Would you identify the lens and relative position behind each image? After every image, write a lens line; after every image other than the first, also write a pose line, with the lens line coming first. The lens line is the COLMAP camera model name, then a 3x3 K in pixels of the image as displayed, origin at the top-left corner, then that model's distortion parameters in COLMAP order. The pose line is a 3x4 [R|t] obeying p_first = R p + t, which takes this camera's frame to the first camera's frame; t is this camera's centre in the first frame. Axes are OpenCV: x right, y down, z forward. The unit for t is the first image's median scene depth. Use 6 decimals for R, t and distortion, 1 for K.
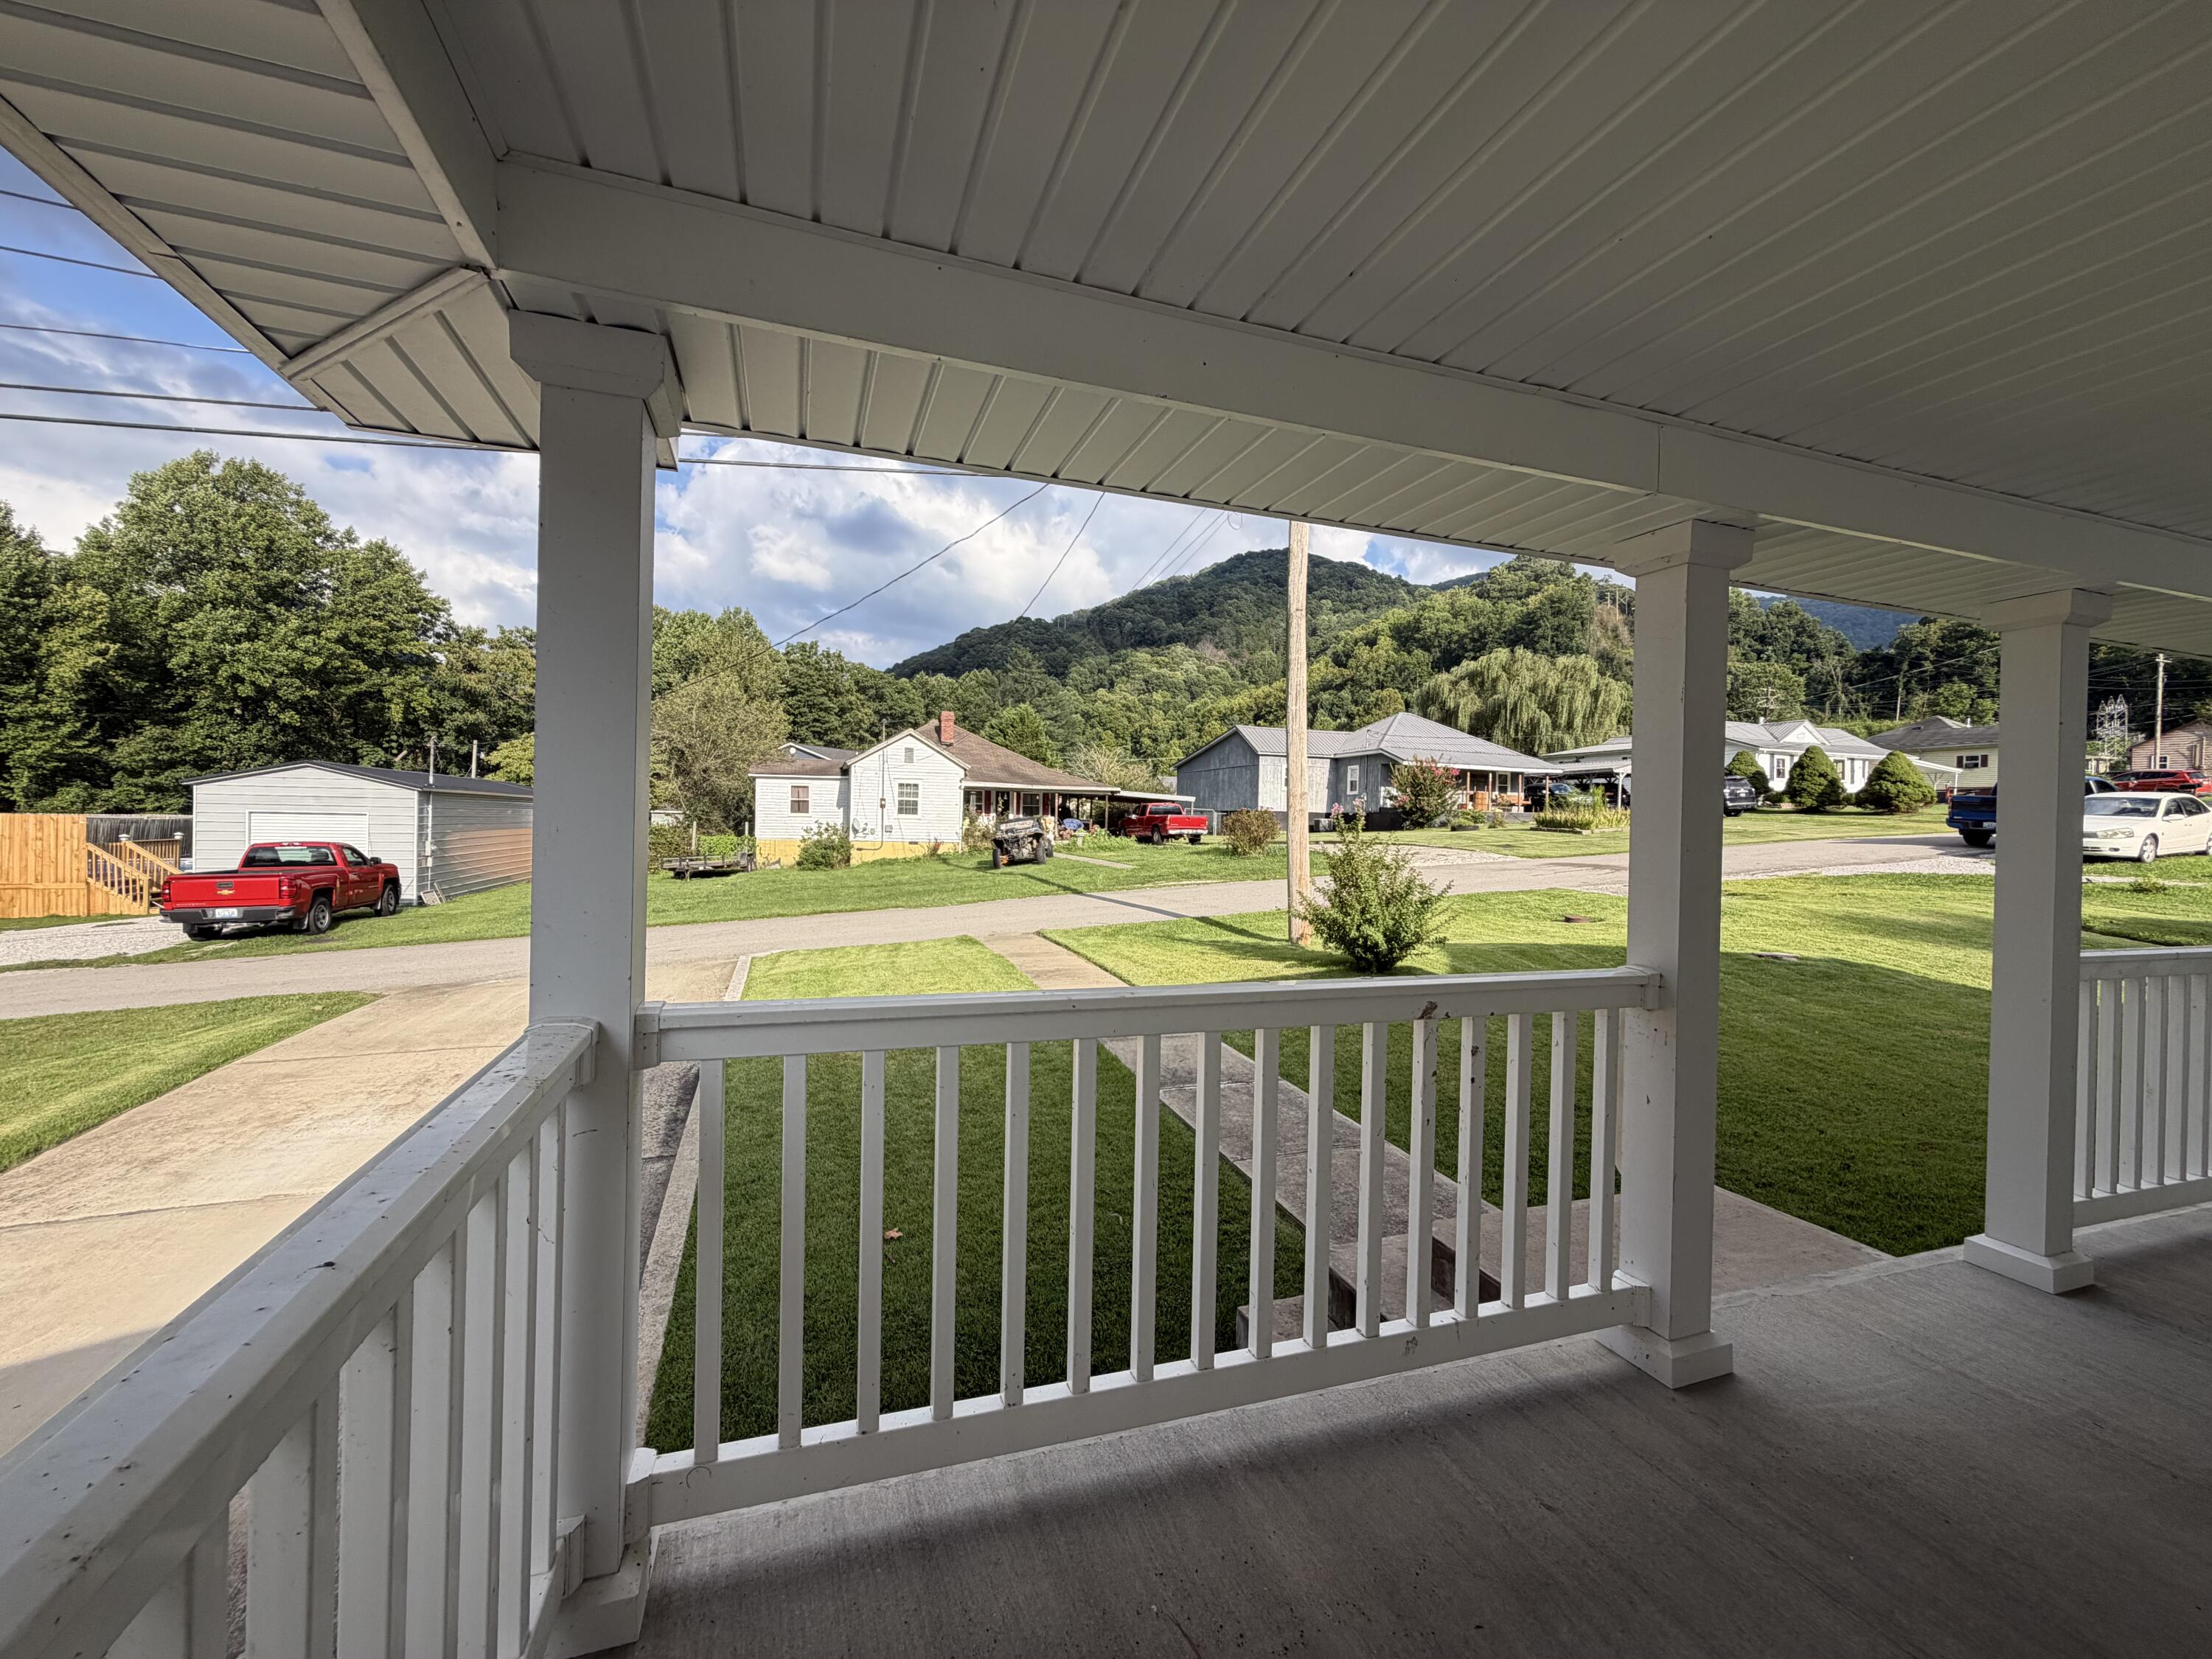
lens RADIAL K [[880.9, 0, 1097.7], [0, 880.9, 823.4], [0, 0, 1]] dist [0.001418, 0.000080]
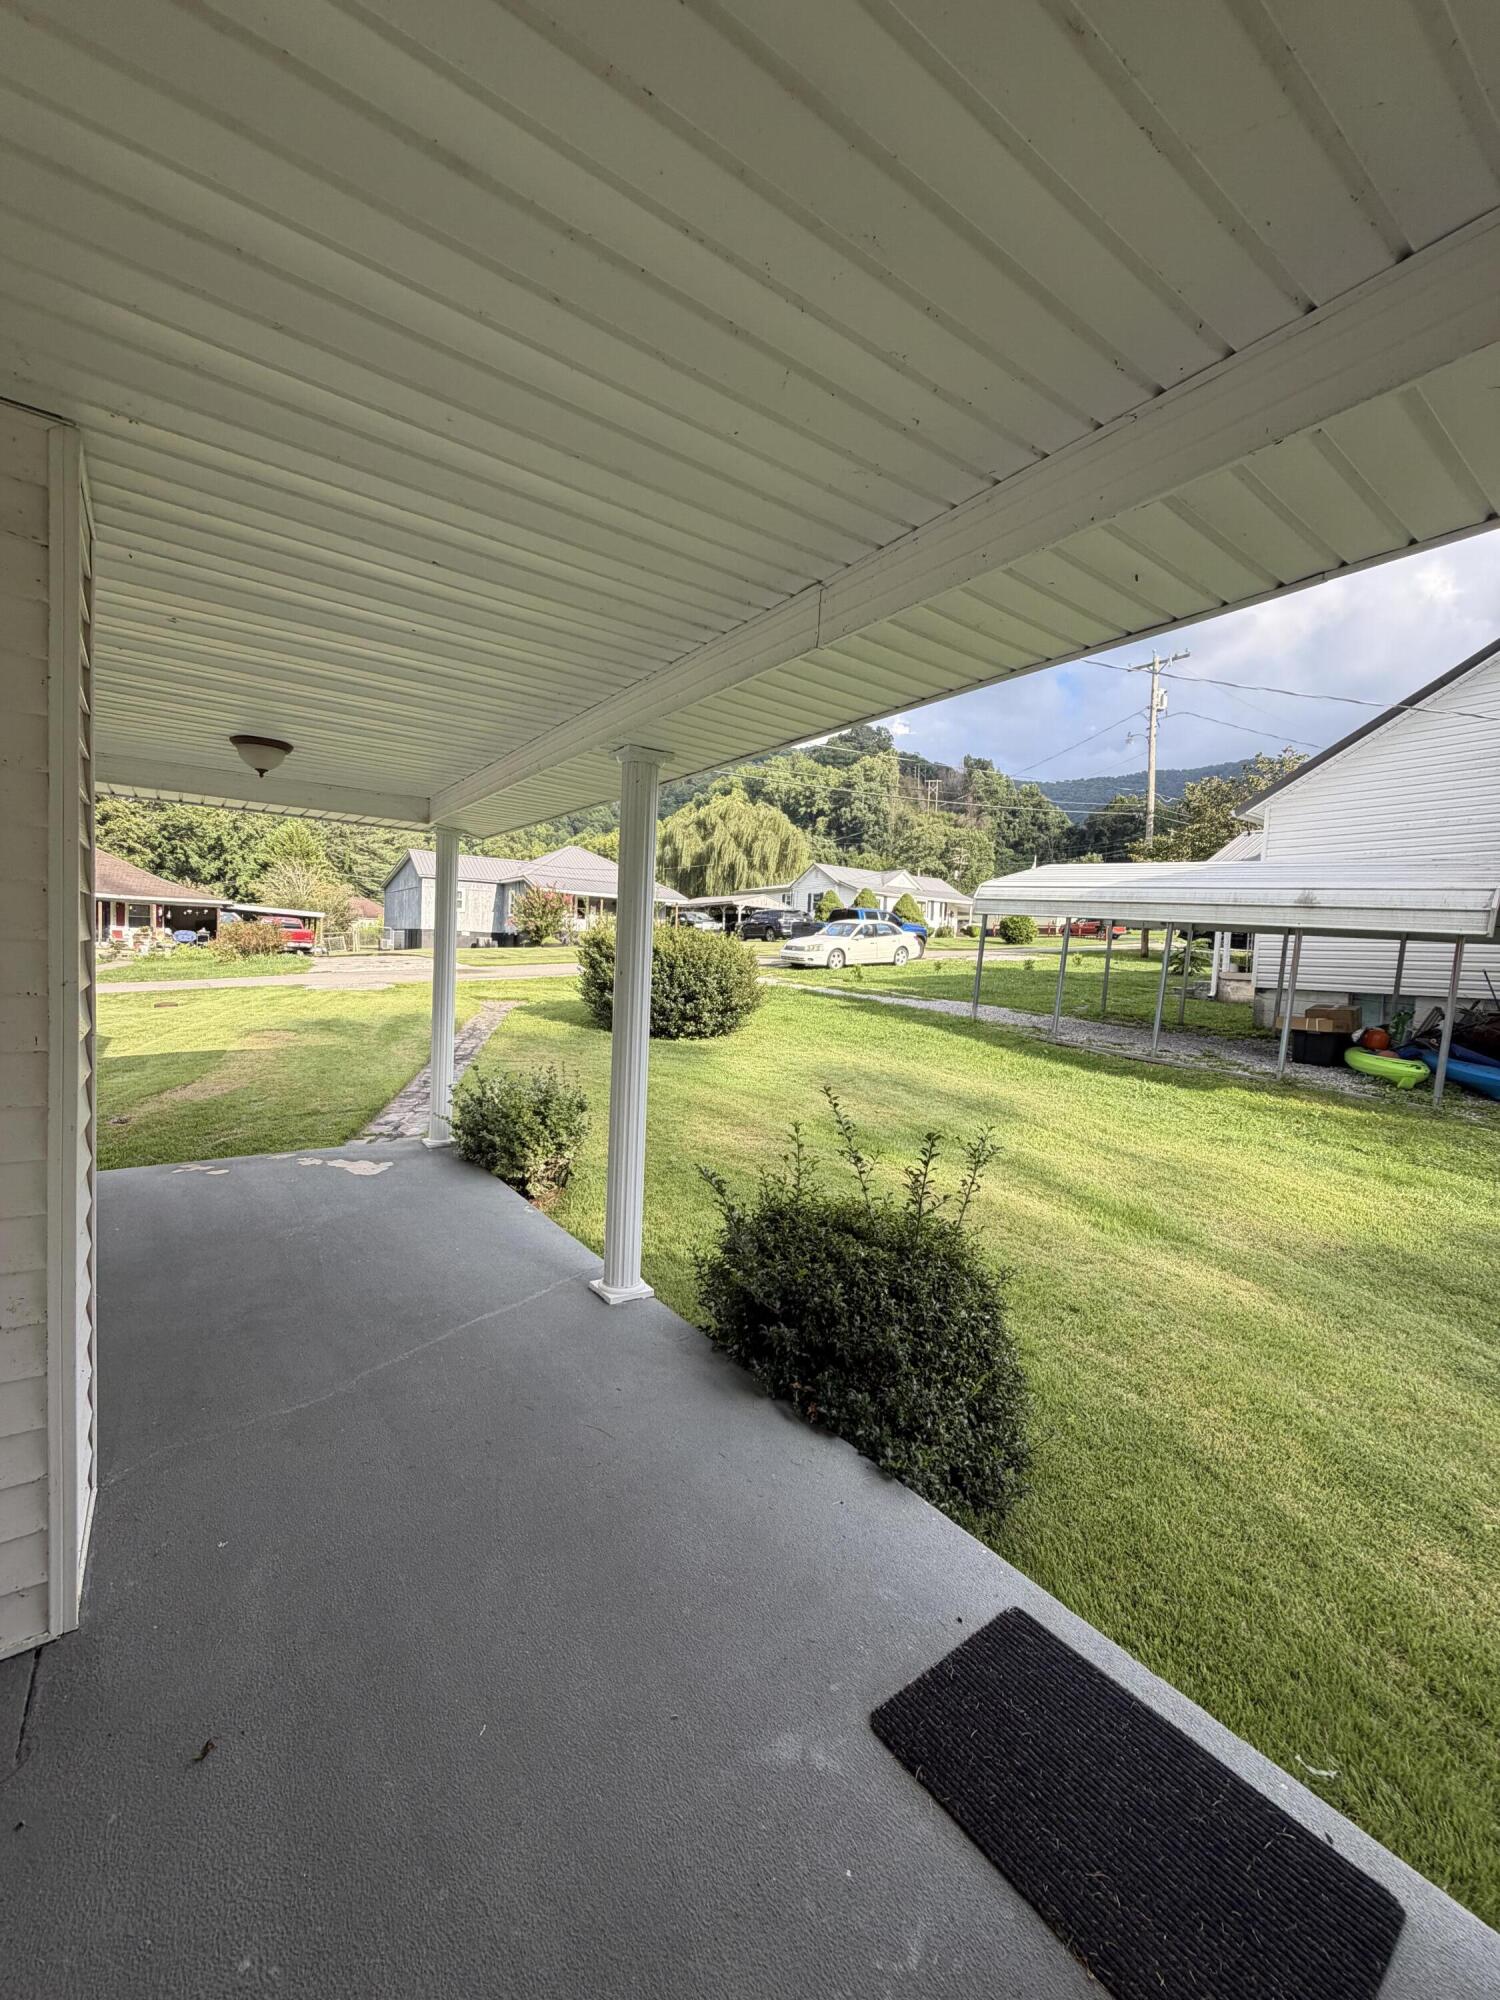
lens RADIAL K [[796.5, 0, 757.0], [0, 796.5, 995.7], [0, 0, 1]] dist [0.001418, 0.000080]
pose [[0.953680, -0.000458, 0.300822, 0.343548], [-0.016497, 0.998414, 0.053820, 0.010227], [-0.300369, -0.056289, 0.952161, -0.084448]]
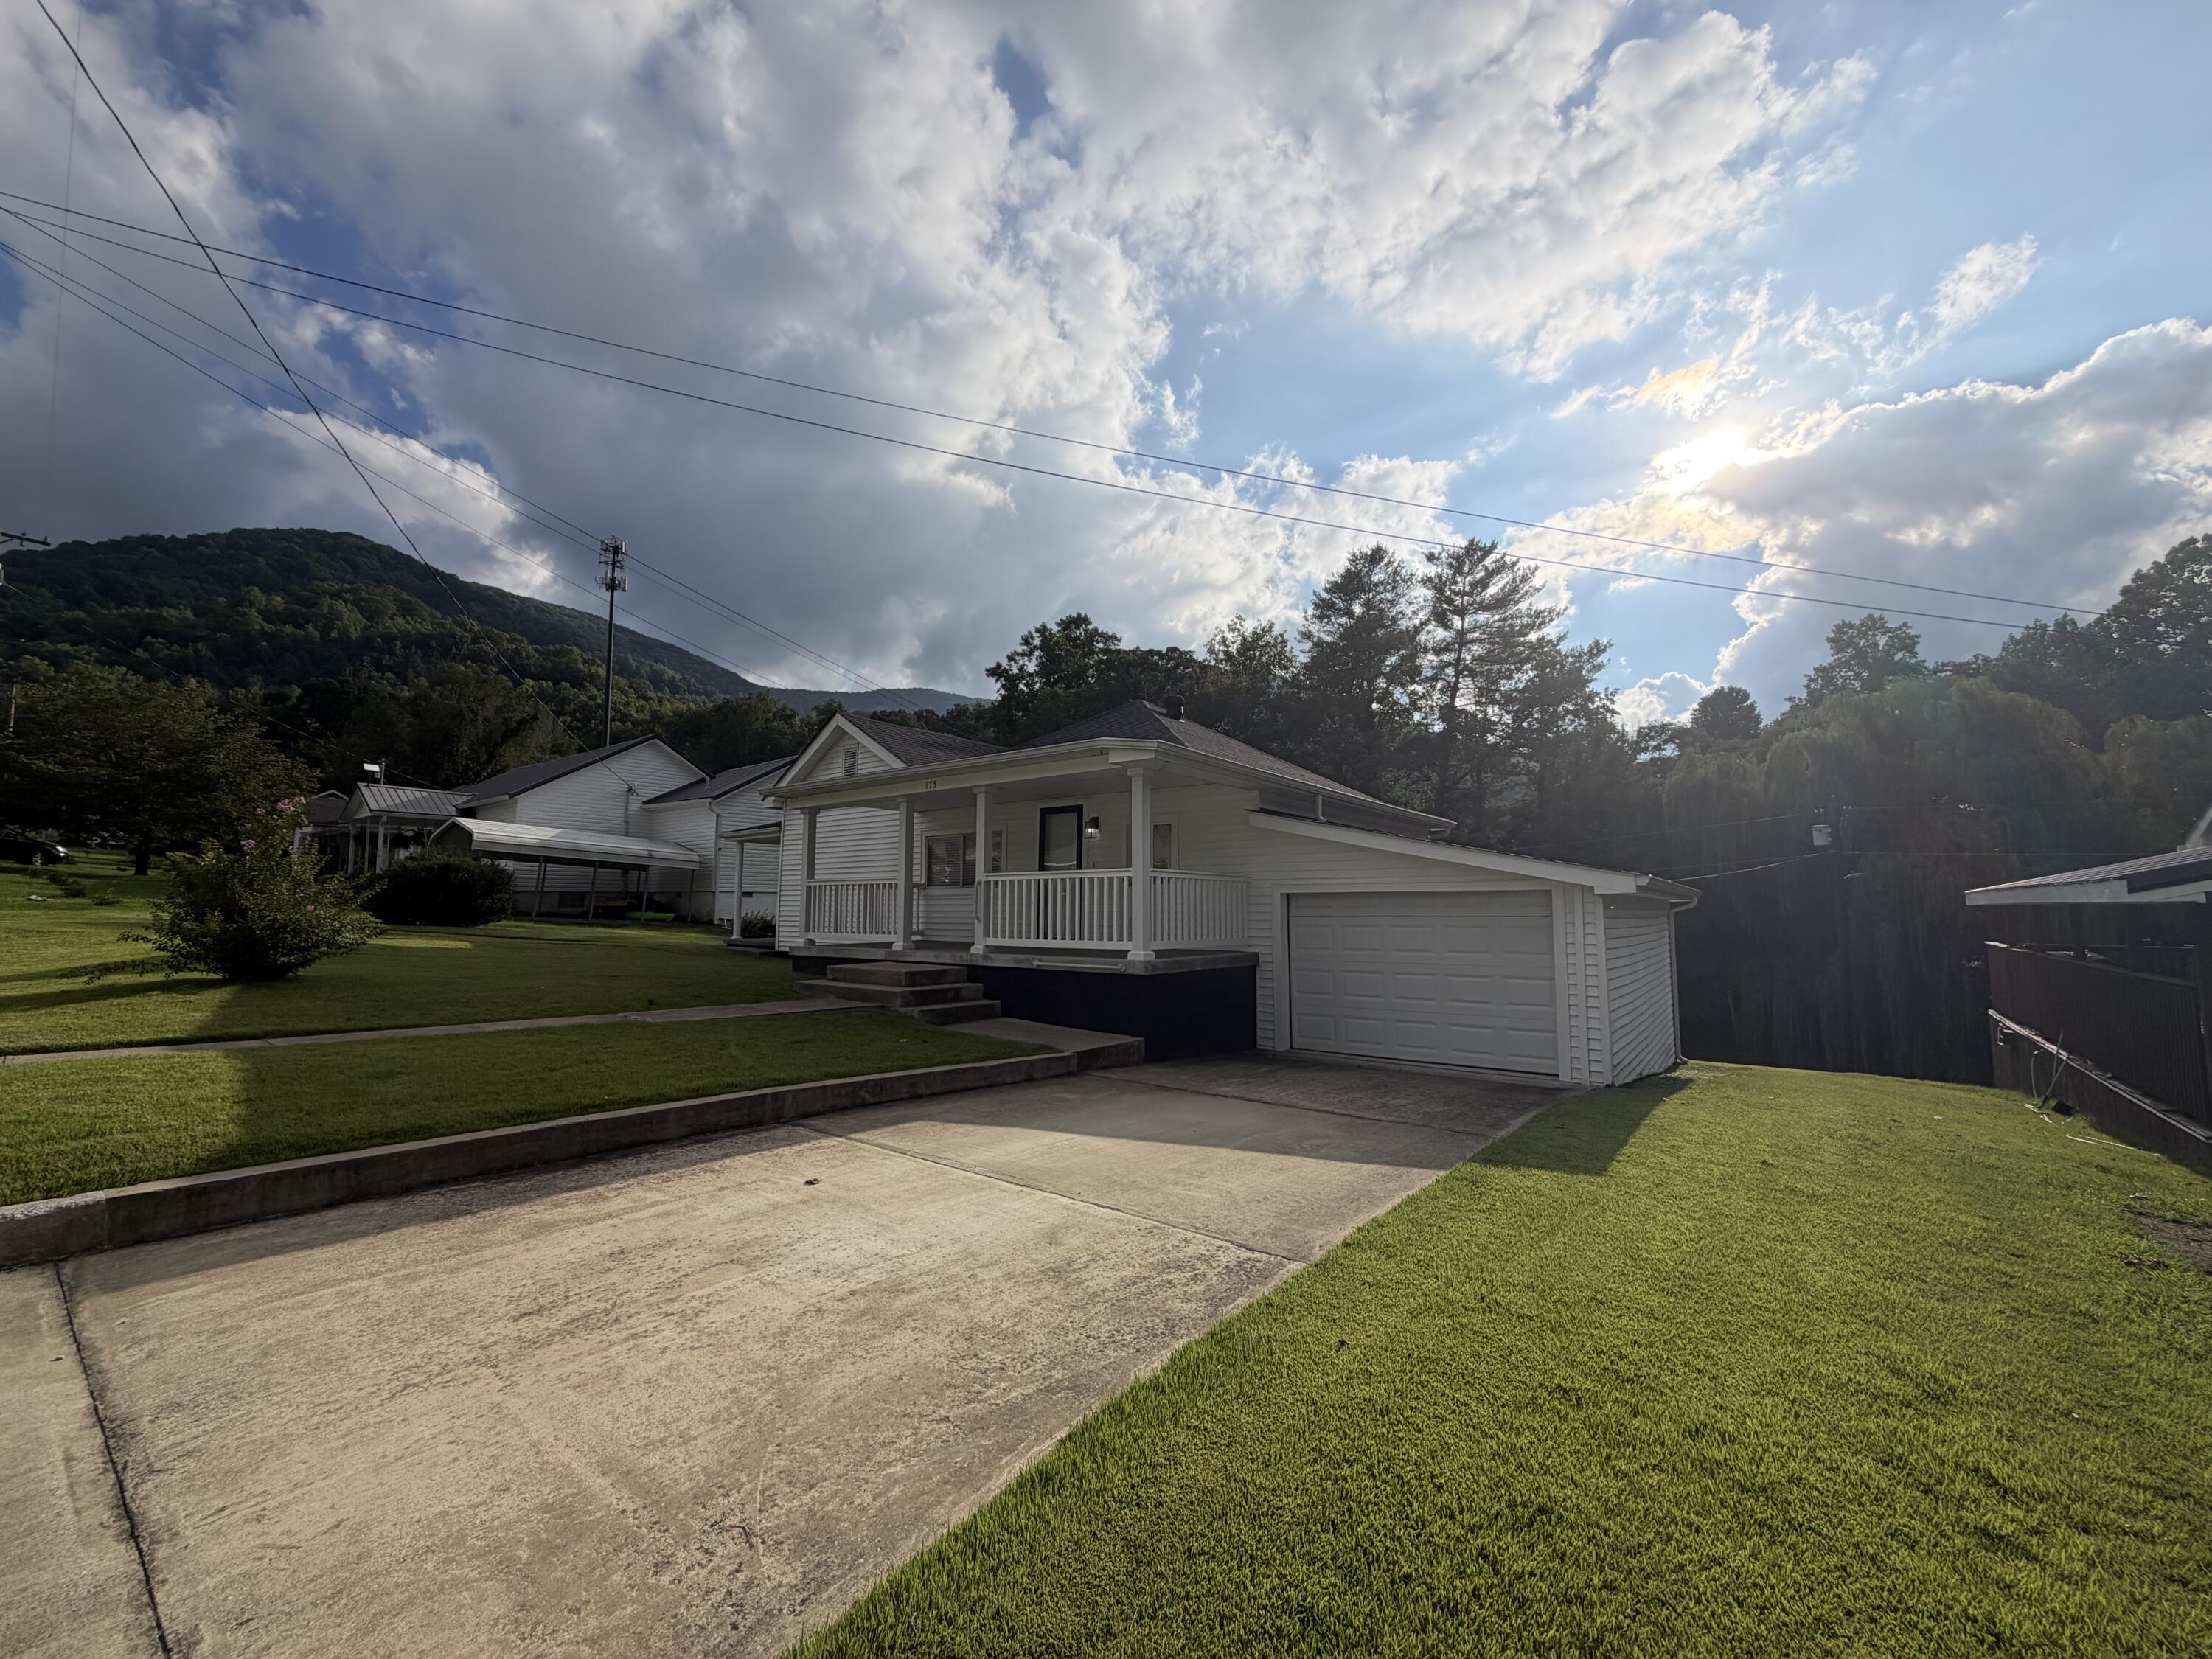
lens RADIAL K [[883.3, 0, 1098.7], [0, 883.3, 823.6], [0, 0, 1]] dist [-0.002536, 0.000836]
pose [[-0.539564, 0.055533, 0.840111, -0.237021], [-0.011417, 0.997248, -0.073253, 0.015042], [-0.841867, -0.049116, -0.537445, 0.192441]]
